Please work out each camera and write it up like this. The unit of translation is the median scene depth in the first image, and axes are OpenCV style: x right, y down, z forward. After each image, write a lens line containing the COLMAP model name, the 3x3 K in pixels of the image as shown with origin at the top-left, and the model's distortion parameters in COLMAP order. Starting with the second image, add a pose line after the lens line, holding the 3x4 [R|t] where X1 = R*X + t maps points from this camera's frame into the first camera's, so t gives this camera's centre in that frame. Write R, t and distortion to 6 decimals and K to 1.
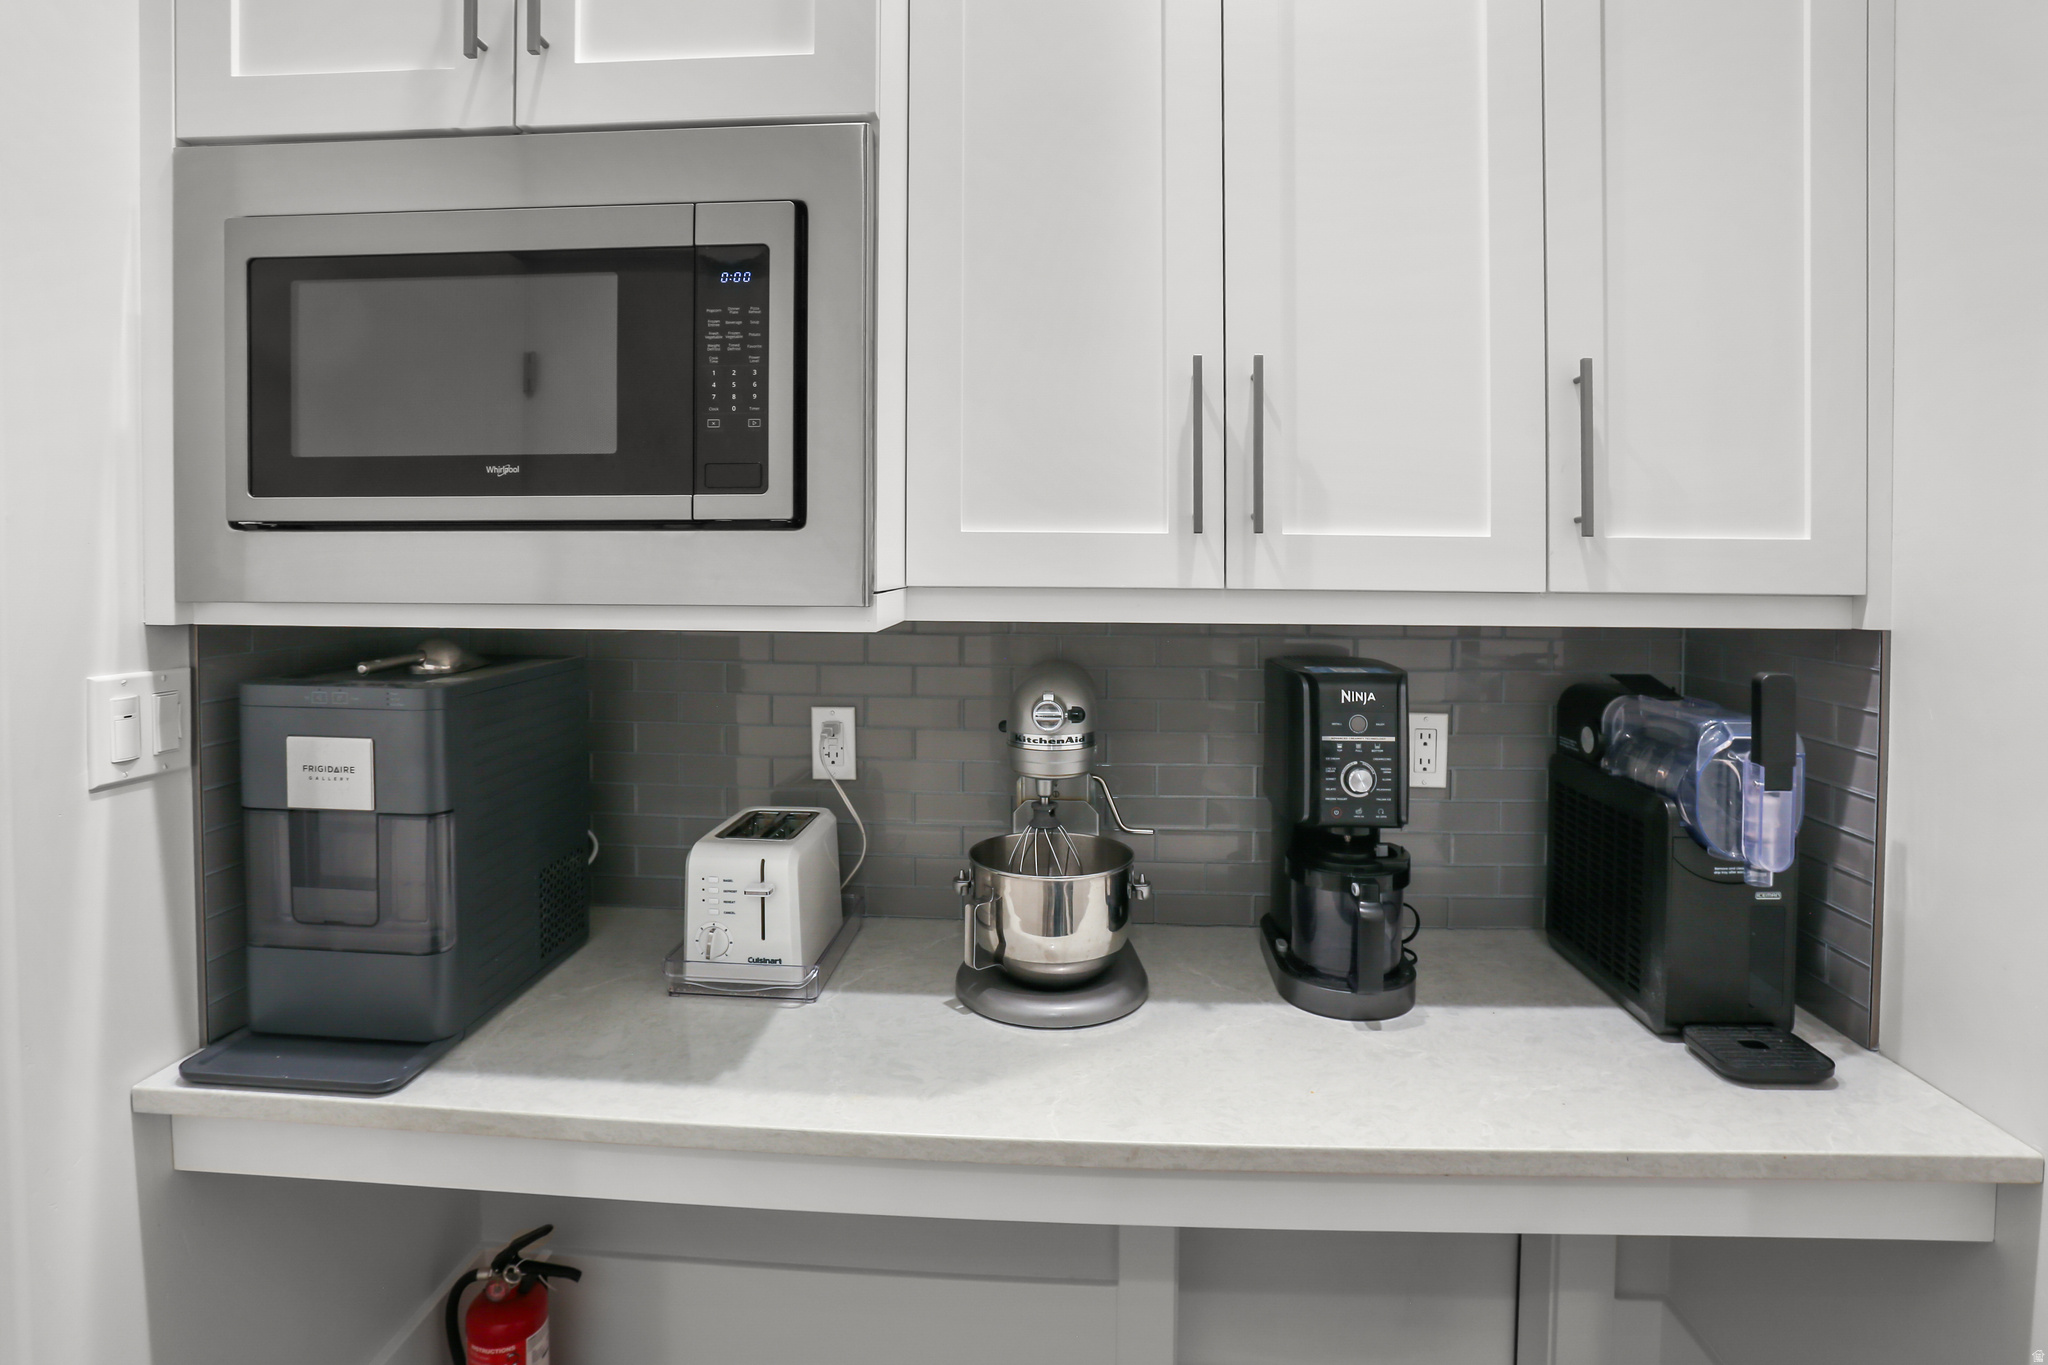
lens RADIAL K [[1027.6, 0, 1039.6], [0, 1027.6, 590.1], [0, 0, 1]] dist [-0.041838, 0.010565]
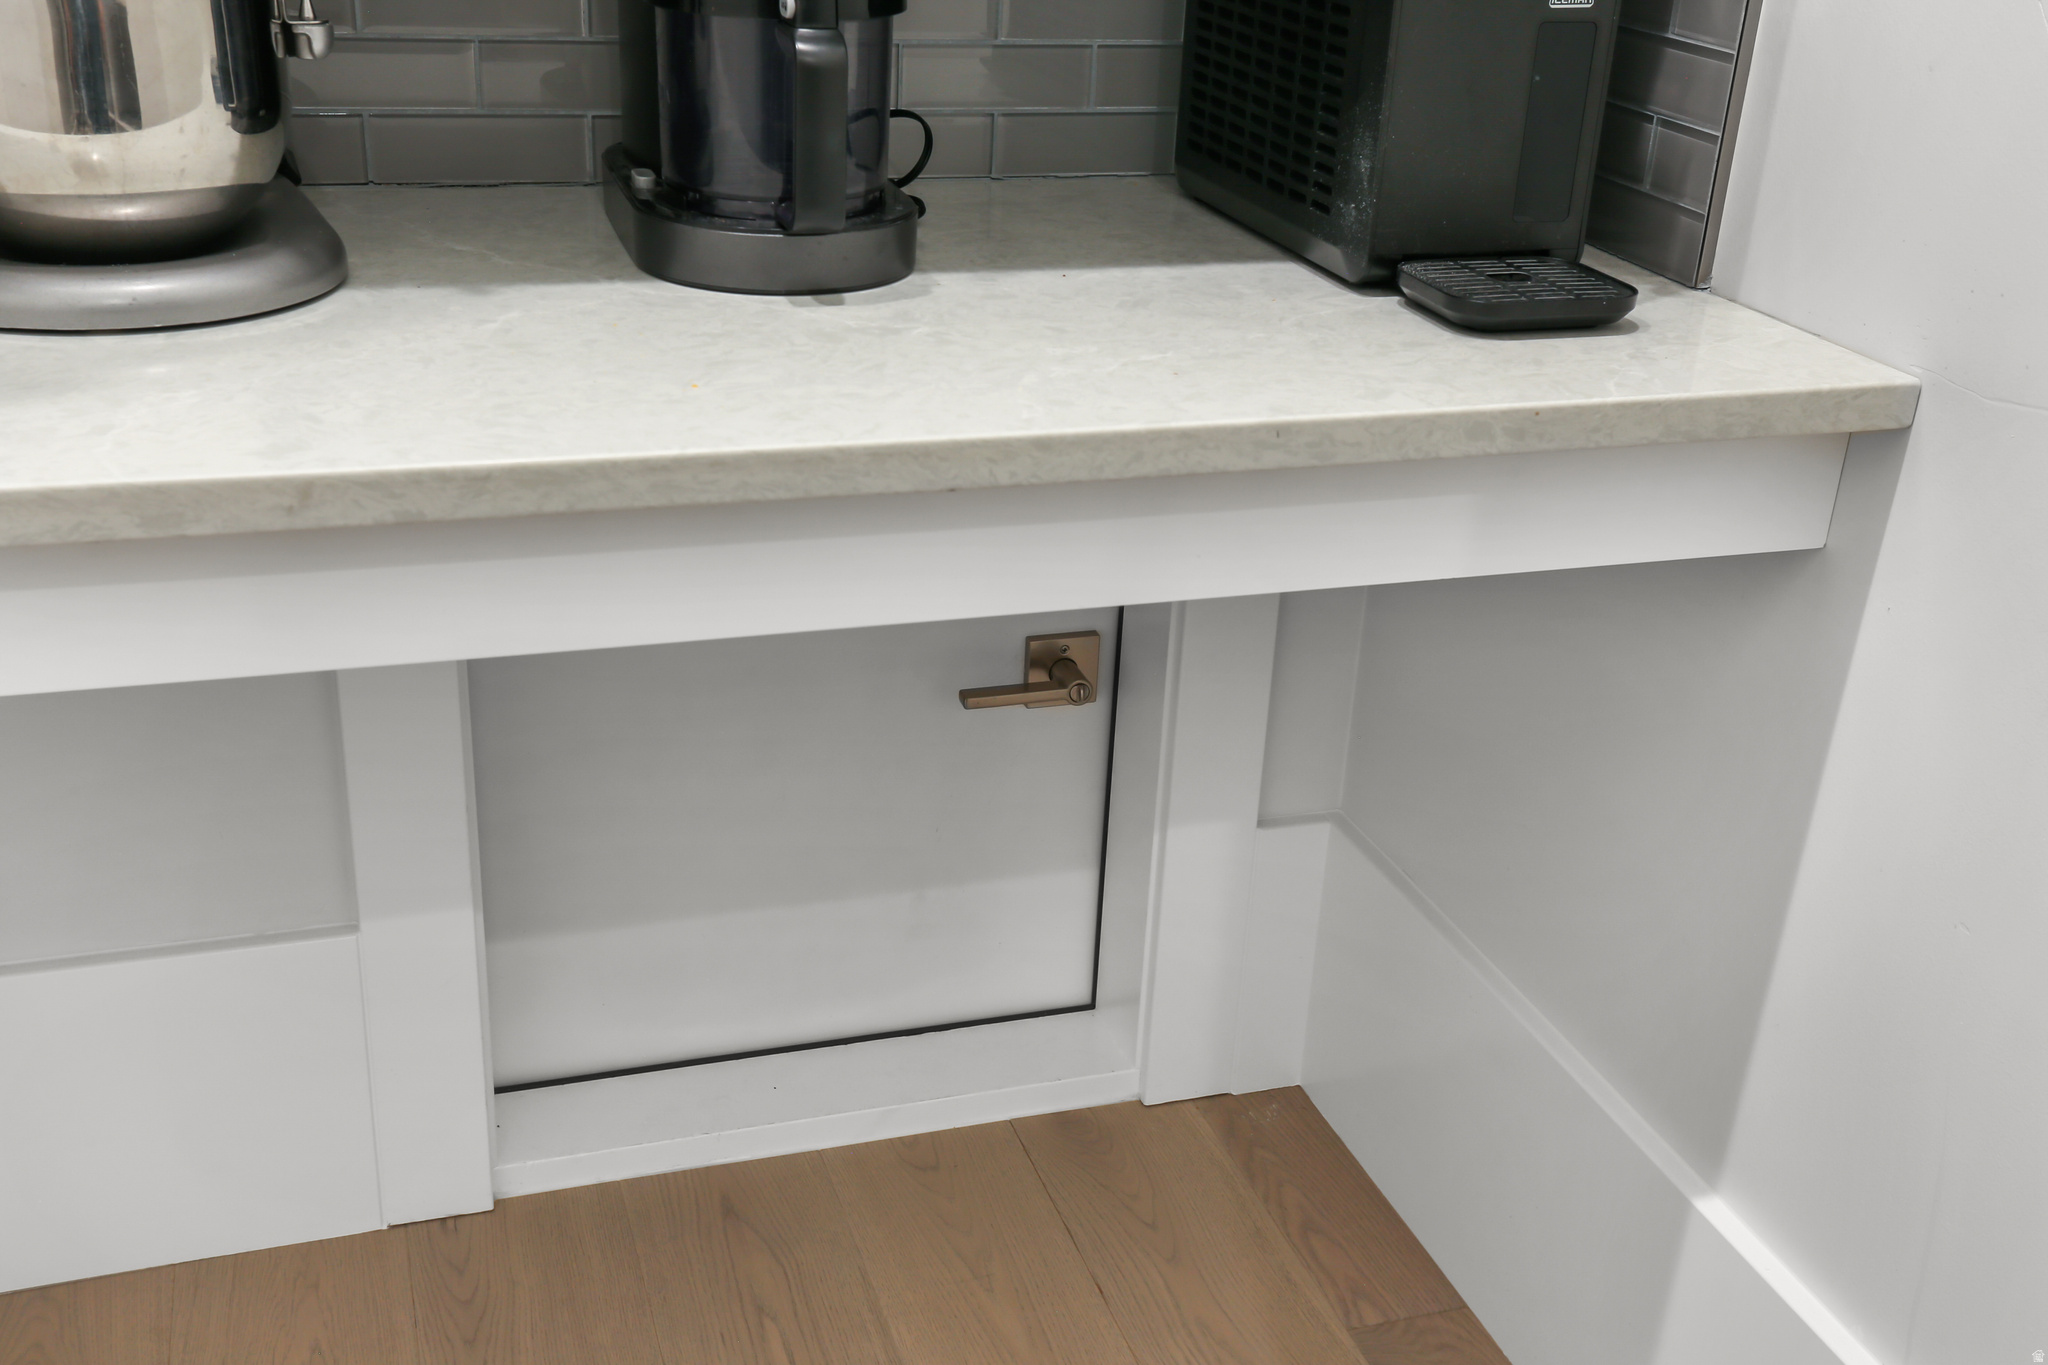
lens RADIAL K [[2181.1, 0, 1015.3], [0, 2181.1, 683.6], [0, 0, 1]] dist [0.005048, 0.000000]
pose [[0.934392, -0.112241, 0.338104, 0.040998], [-0.034670, 0.915915, 0.399873, 0.184052], [-0.354556, -0.385360, 0.851932, 0.012905]]
